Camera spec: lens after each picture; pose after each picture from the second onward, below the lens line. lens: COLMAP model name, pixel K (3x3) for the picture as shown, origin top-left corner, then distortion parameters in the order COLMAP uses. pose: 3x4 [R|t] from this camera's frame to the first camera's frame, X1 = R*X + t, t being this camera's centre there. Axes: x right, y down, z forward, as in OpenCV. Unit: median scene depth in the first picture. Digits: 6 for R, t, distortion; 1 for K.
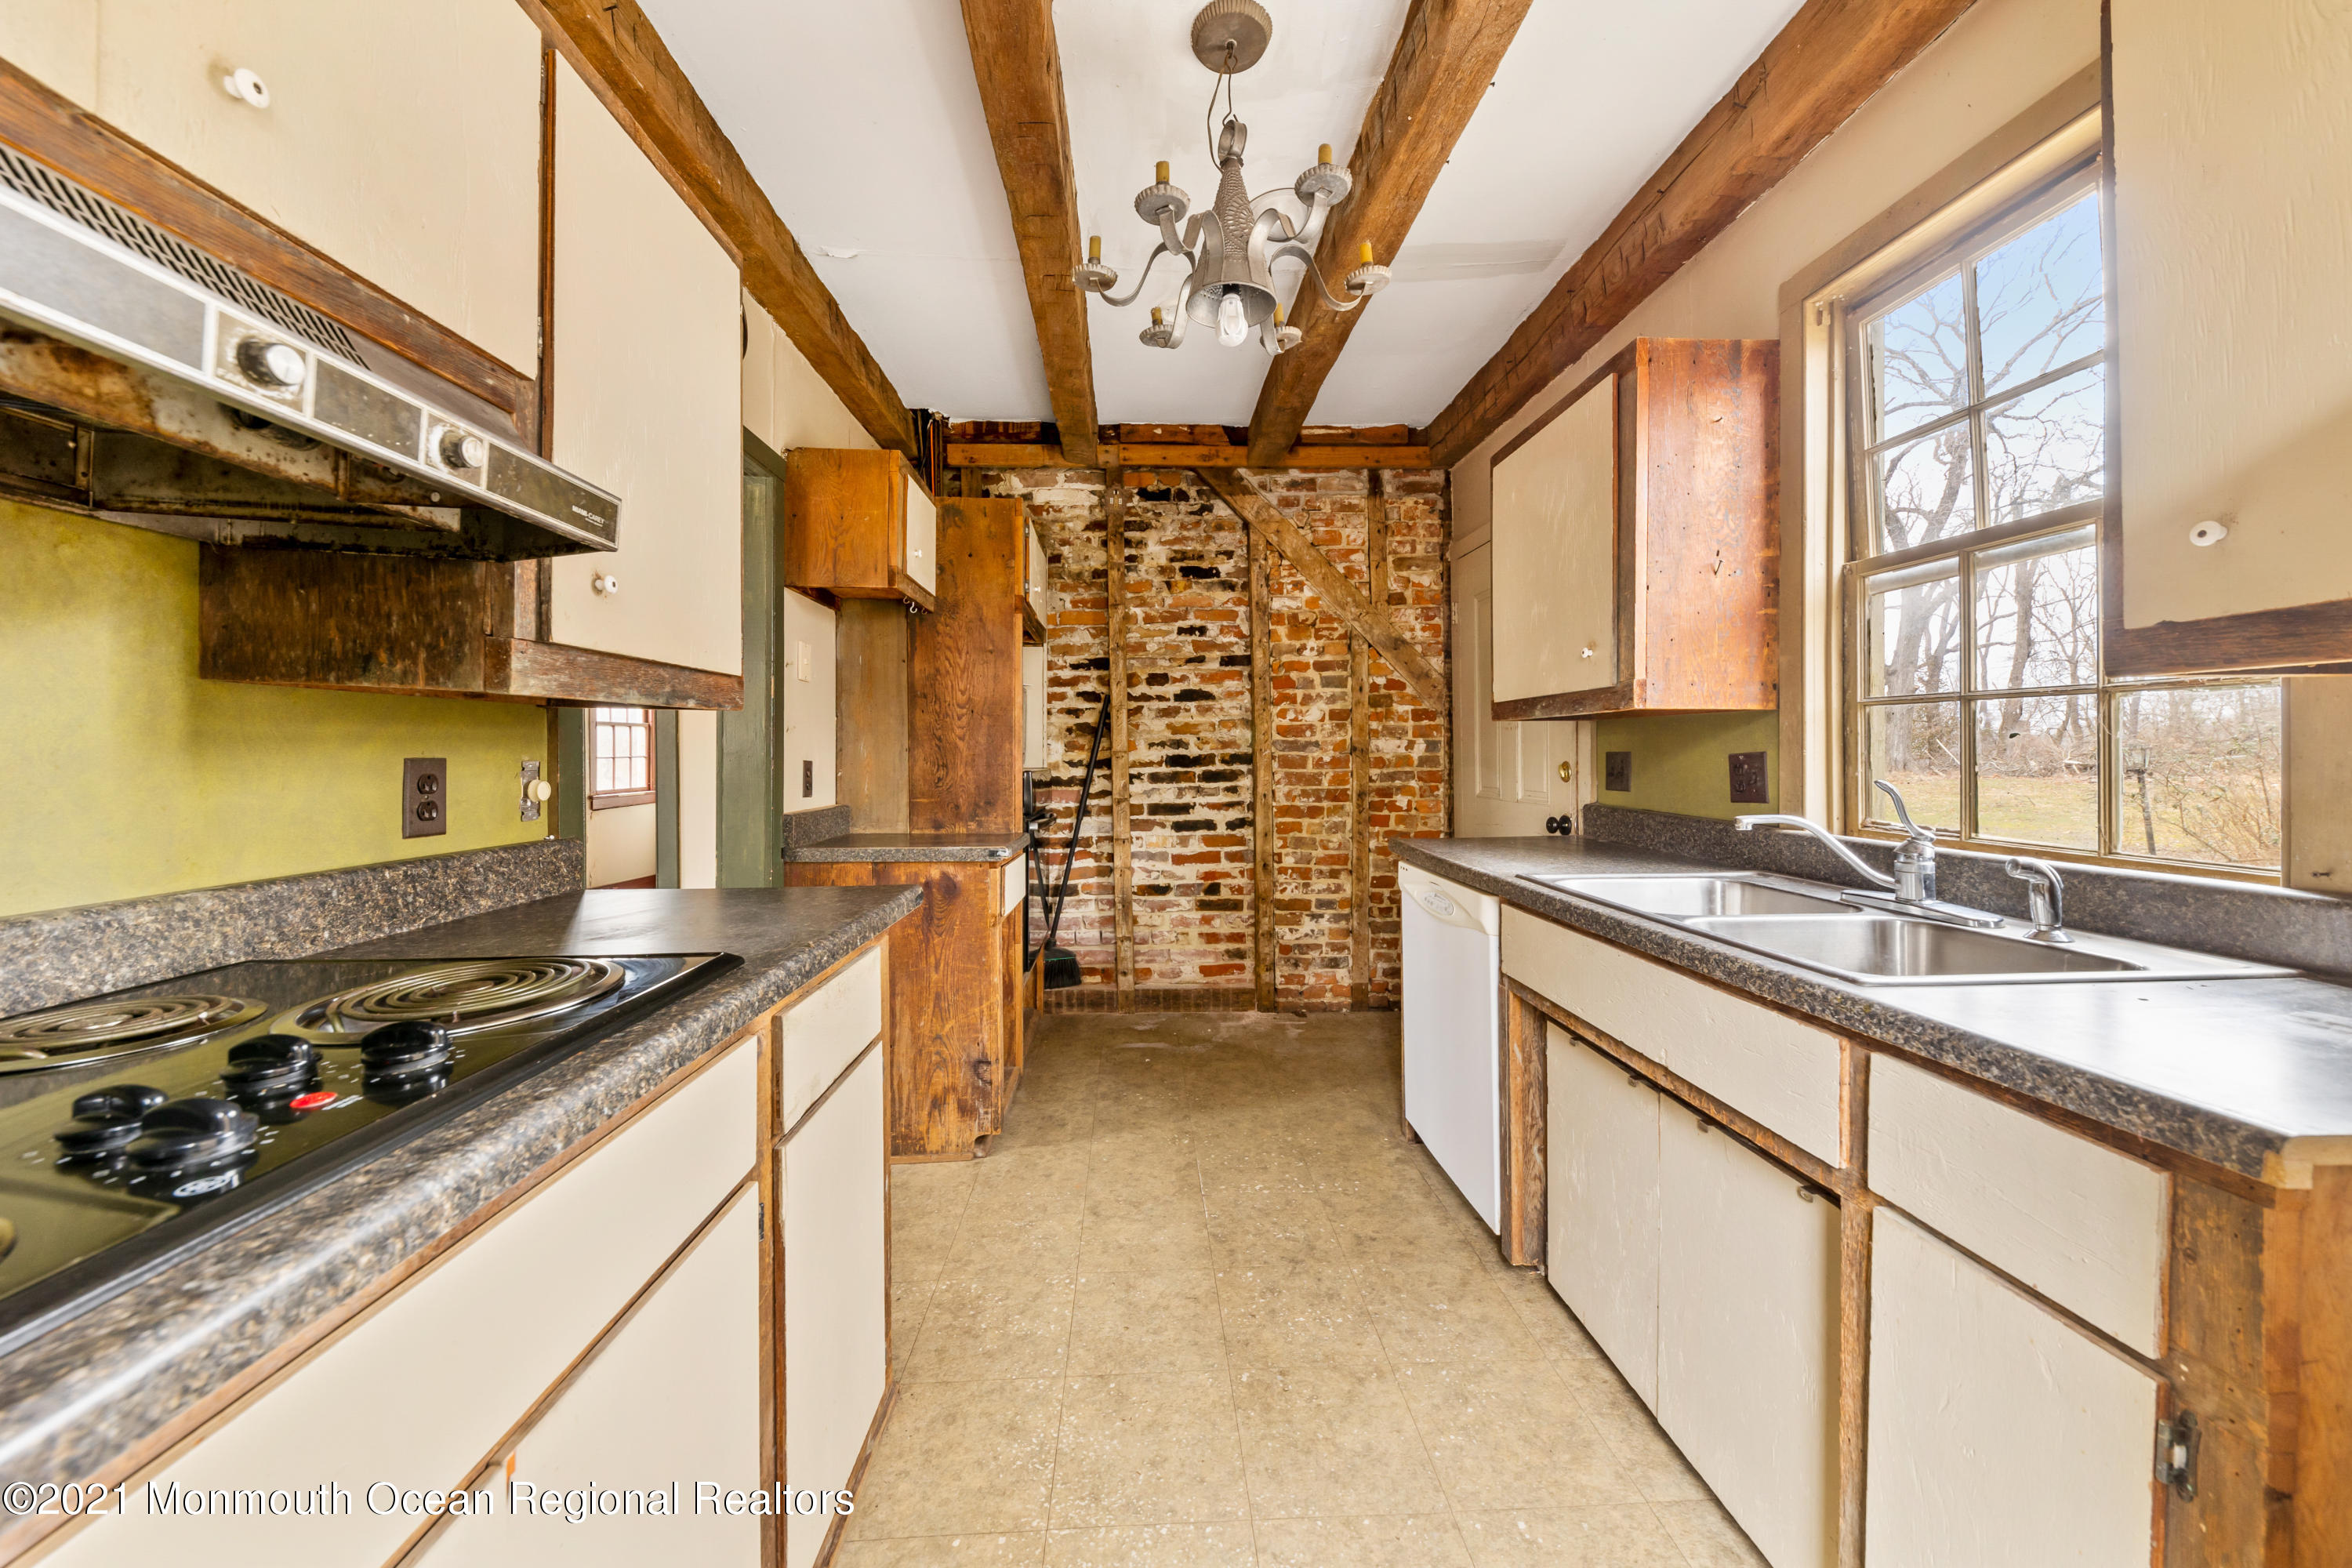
lens RADIAL K [[820.7, 0, 1179.1], [0, 820.7, 770.1], [0, 0, 1]] dist [-0.000606, -0.000564]
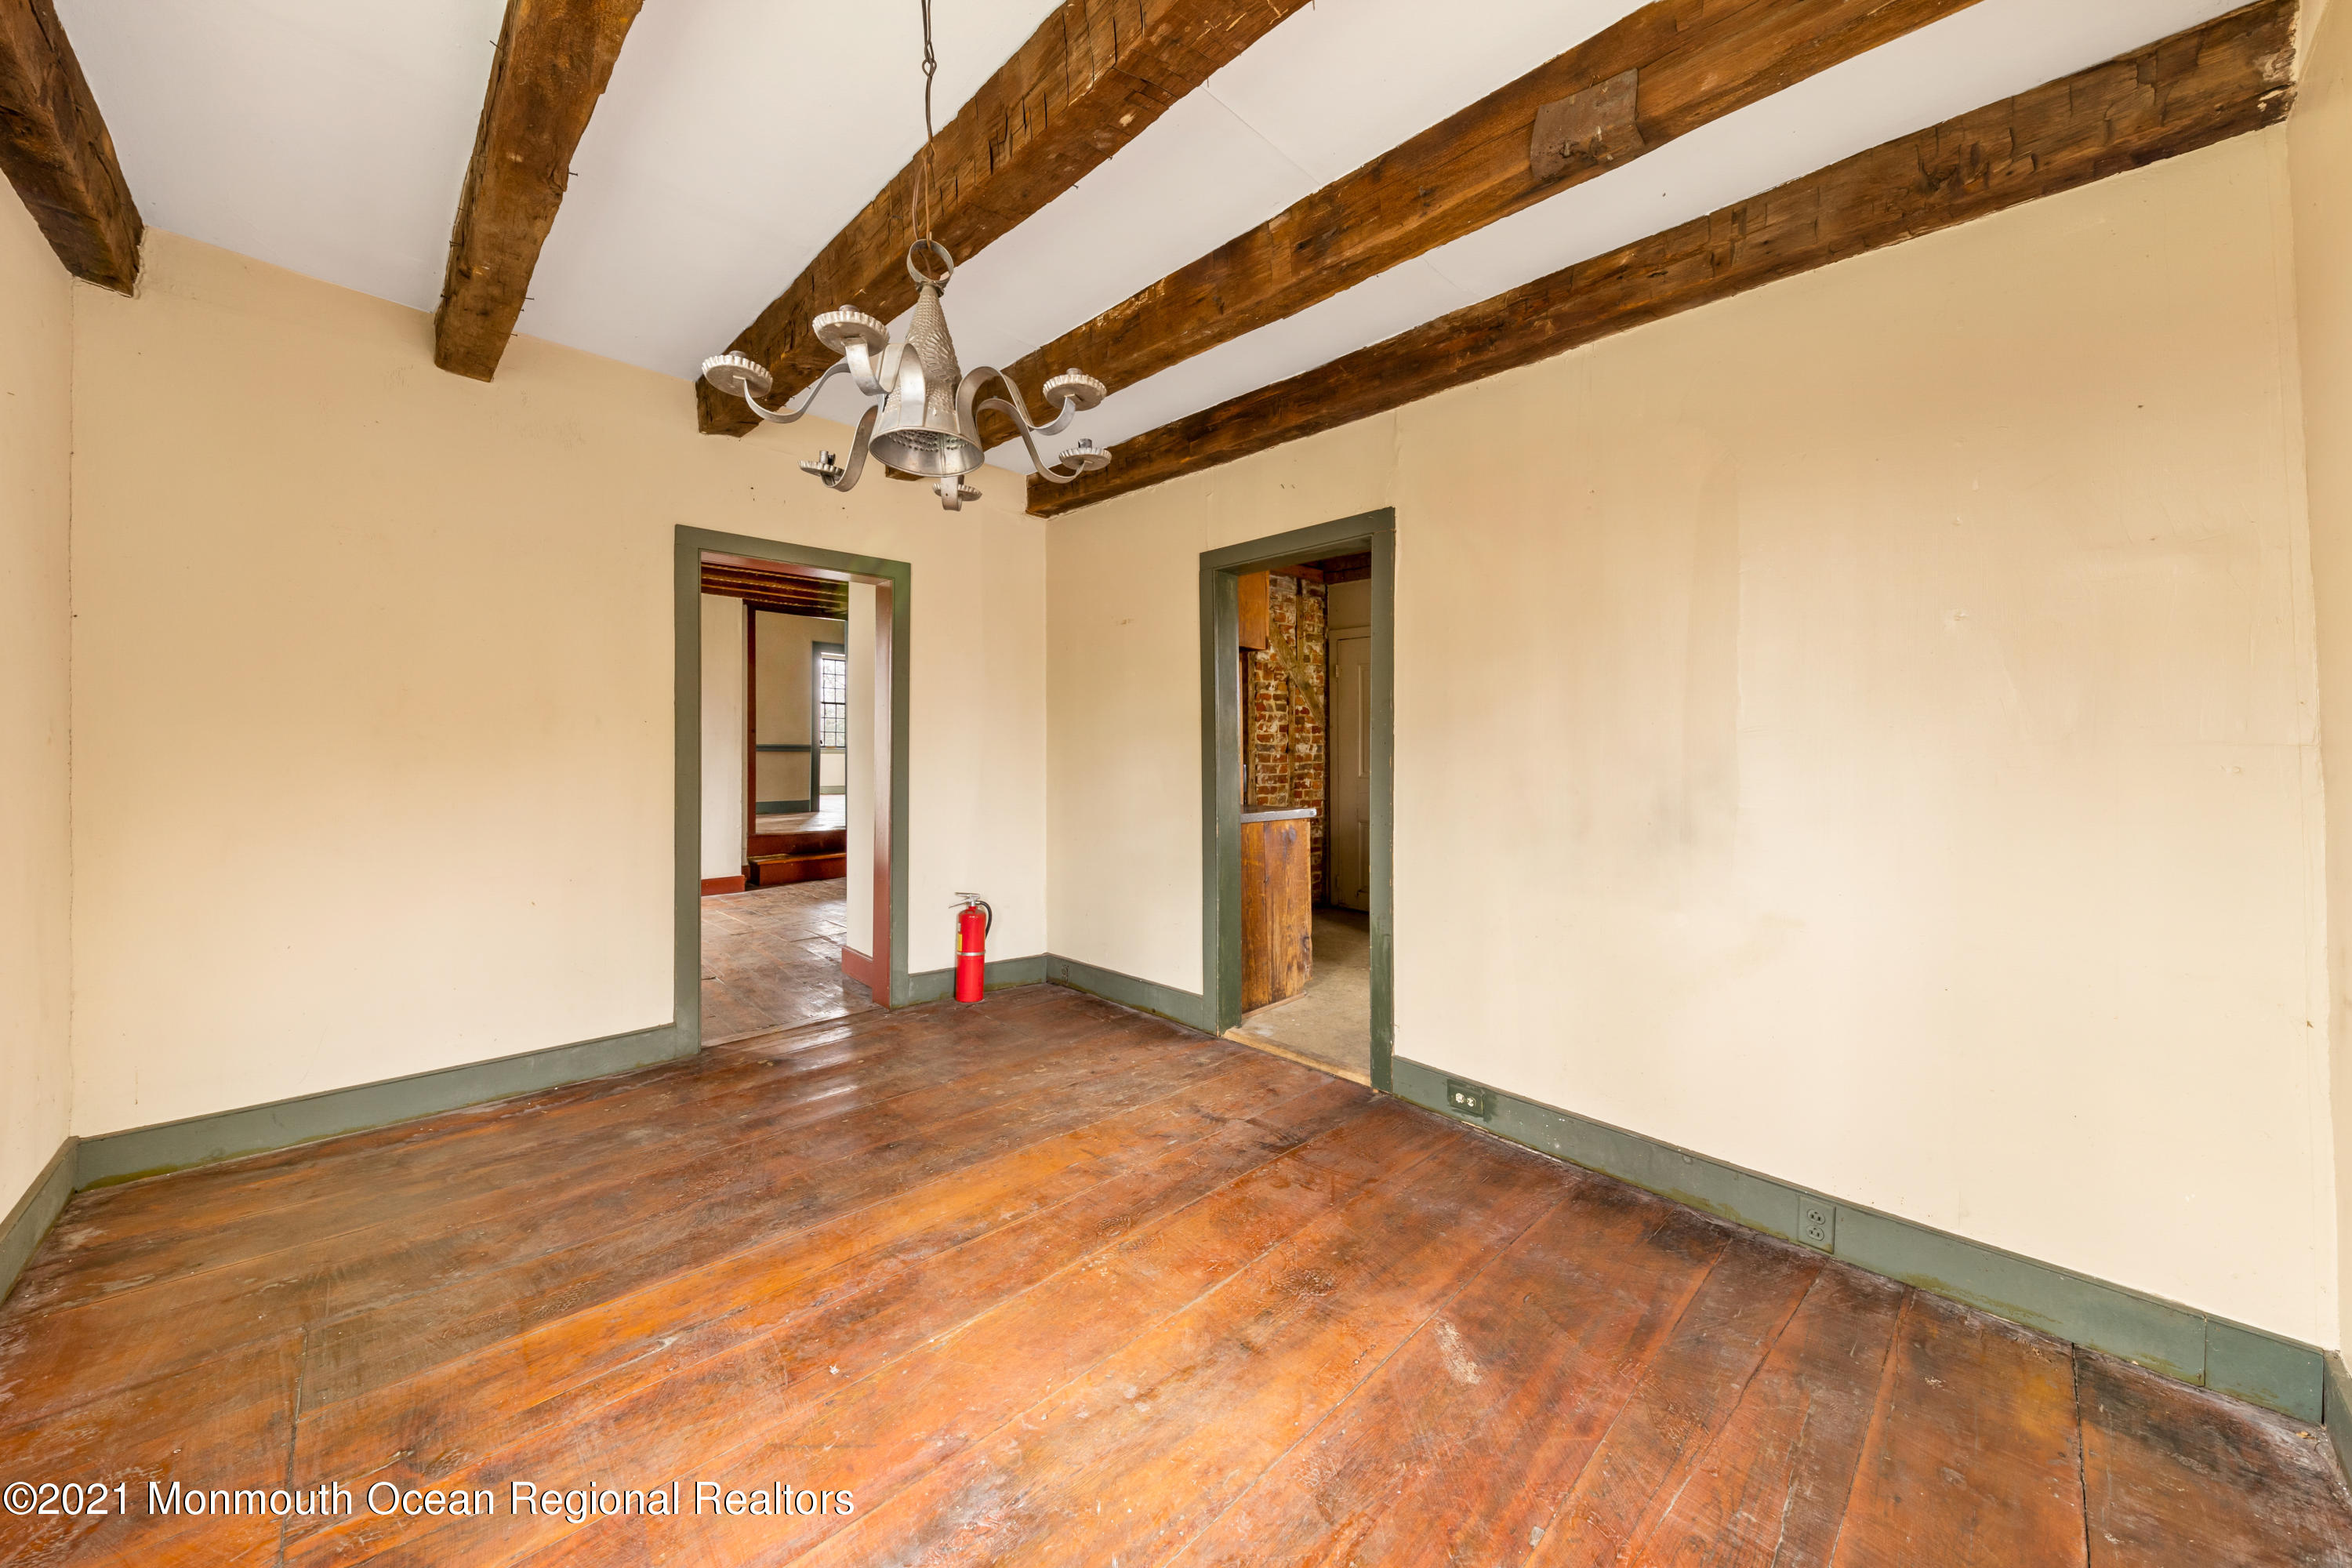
lens RADIAL K [[820.7, 0, 1176.5], [0, 820.7, 761.1], [0, 0, 1]] dist [-0.000606, -0.000564]
pose [[0.745280, -0.003313, 0.666743, -1.023670], [0.007161, 0.999970, -0.003036, -0.000942], [-0.666713, 0.007037, 0.745281, -0.048903]]
